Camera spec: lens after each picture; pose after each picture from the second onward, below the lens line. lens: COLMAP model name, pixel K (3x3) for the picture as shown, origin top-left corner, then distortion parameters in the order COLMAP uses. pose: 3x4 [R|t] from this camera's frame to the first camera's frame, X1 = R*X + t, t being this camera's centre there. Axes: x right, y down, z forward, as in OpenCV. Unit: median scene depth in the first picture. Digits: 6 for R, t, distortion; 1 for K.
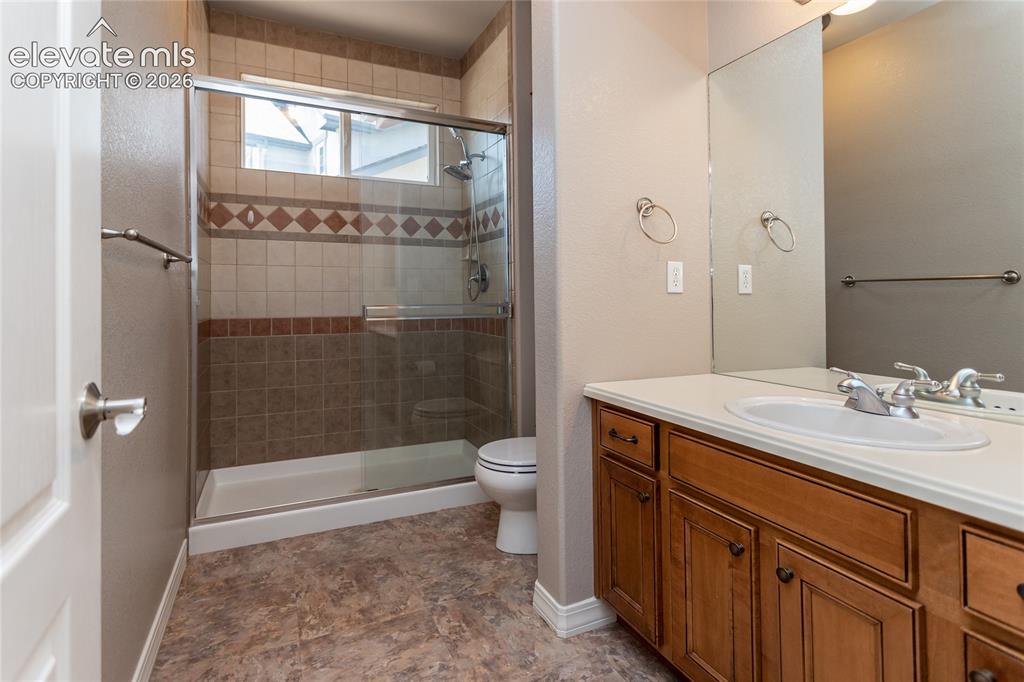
lens RADIAL K [[506.2, 0, 510.4], [0, 506.2, 296.3], [0, 0, 1]] dist [-0.005068, 0.001387]
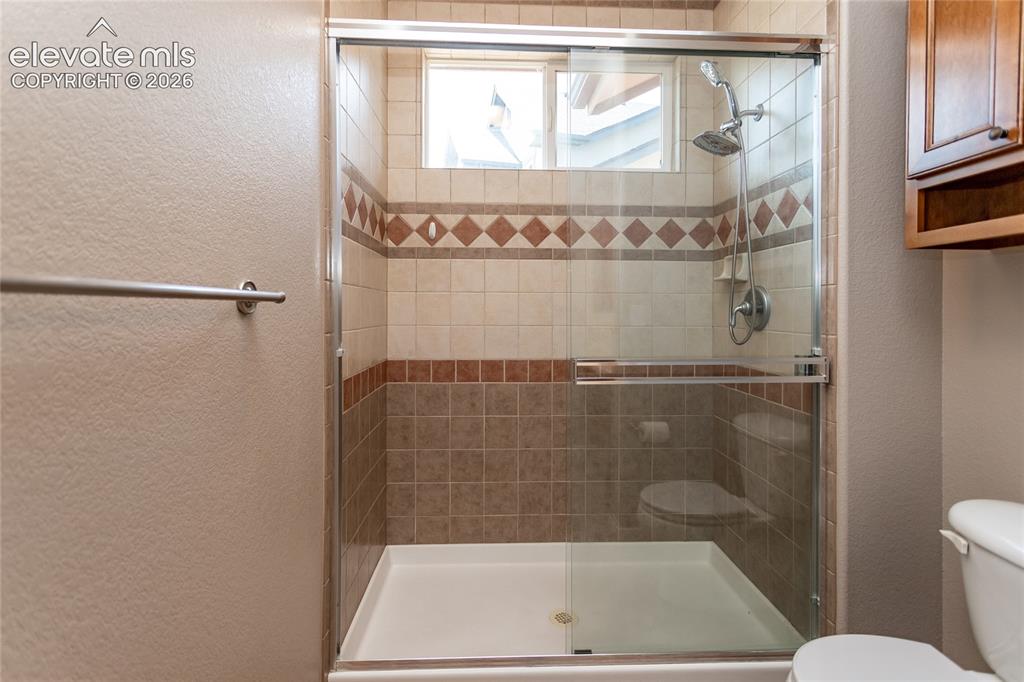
lens RADIAL K [[506.2, 0, 508.5], [0, 506.2, 319.4], [0, 0, 1]] dist [-0.005068, 0.001387]
pose [[0.919905, 0.013519, -0.391908, -0.092797], [-0.006955, 0.999811, 0.018163, -0.032648], [0.392079, -0.013982, 0.919825, 0.310174]]
